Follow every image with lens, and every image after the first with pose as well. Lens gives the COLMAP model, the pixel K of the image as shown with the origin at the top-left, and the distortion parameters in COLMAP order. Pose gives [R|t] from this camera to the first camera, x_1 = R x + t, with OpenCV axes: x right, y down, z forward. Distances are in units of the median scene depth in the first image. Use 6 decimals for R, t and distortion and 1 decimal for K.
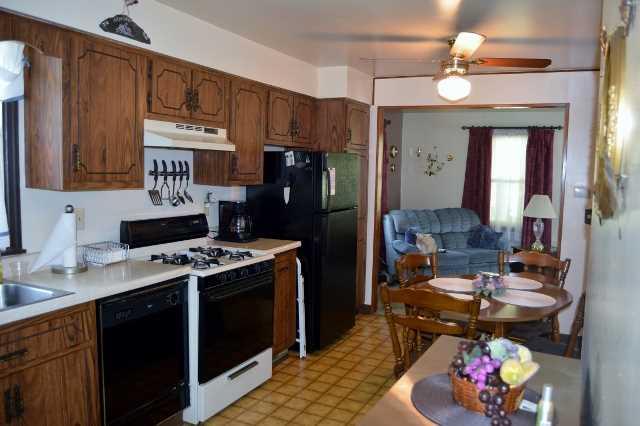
lens RADIAL K [[500.6, 0, 320.8], [0, 500.6, 212.4], [0, 0, 1]] dist [-0.077224, 0.019565]
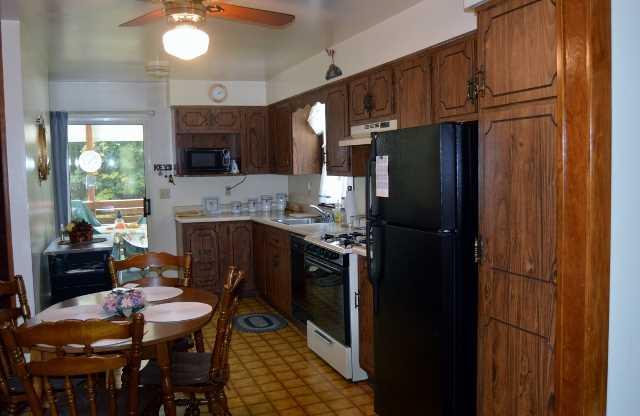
lens RADIAL K [[556.4, 0, 319.9], [0, 556.4, 205.3], [0, 0, 1]] dist [-0.012767, -0.002970]
pose [[-0.662984, 0.043595, -0.747363, 0.753002], [-0.062163, 0.991650, 0.112990, -0.121598], [0.746048, 0.121369, -0.654738, 1.701474]]
